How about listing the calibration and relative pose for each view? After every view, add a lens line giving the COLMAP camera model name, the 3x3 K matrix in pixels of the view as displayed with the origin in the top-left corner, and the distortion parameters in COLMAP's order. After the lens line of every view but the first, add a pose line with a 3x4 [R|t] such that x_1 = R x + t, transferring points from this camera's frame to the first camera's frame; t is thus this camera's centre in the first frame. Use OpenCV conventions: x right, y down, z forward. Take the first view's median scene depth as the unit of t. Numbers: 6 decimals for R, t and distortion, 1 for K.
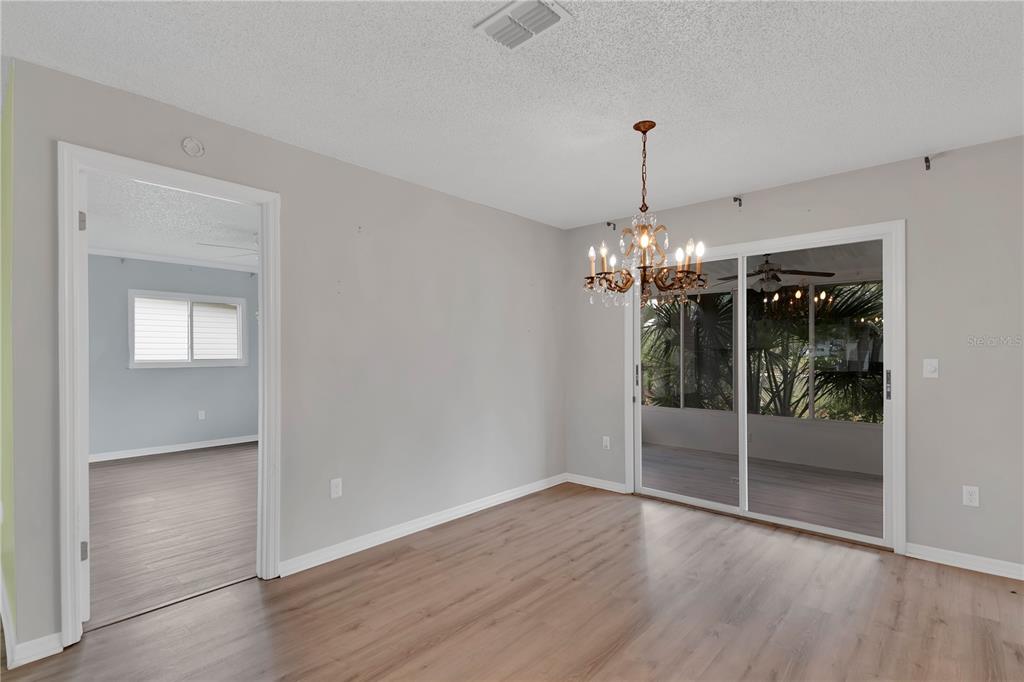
lens RADIAL K [[486.5, 0, 530.8], [0, 486.5, 346.1], [0, 0, 1]] dist [0.040217, -0.020029]
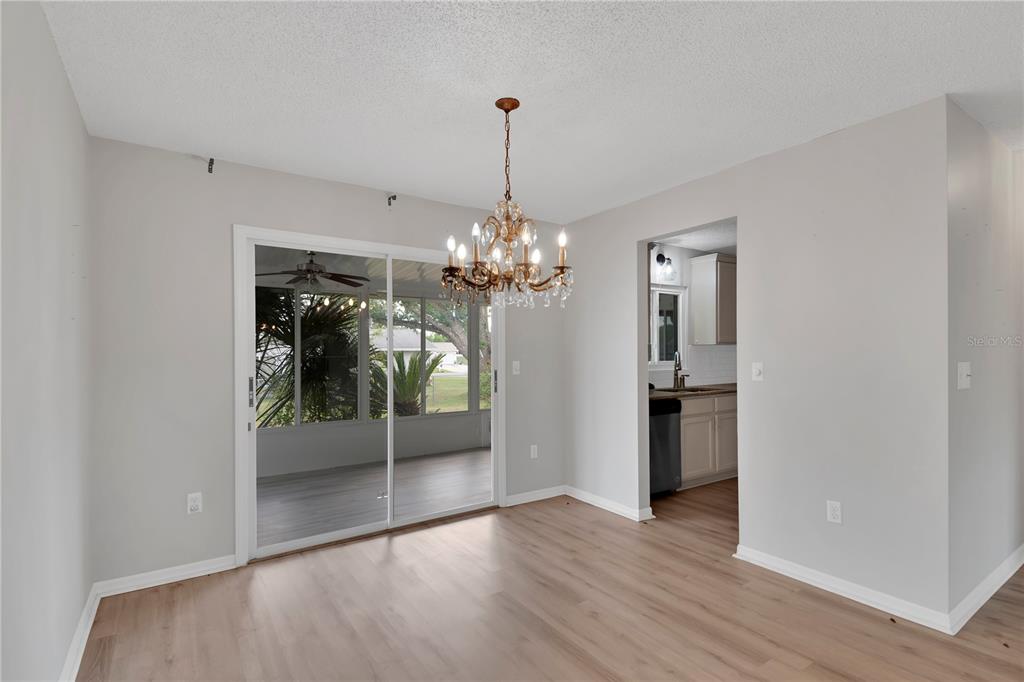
lens RADIAL K [[486.5, 0, 507.7], [0, 486.5, 349.2], [0, 0, 1]] dist [0.040217, -0.020029]
pose [[0.260598, 0.009324, 0.965403, -0.426667], [-0.002809, 0.999956, -0.008900, 0.004262], [-0.965443, -0.000393, 0.260612, 0.521925]]
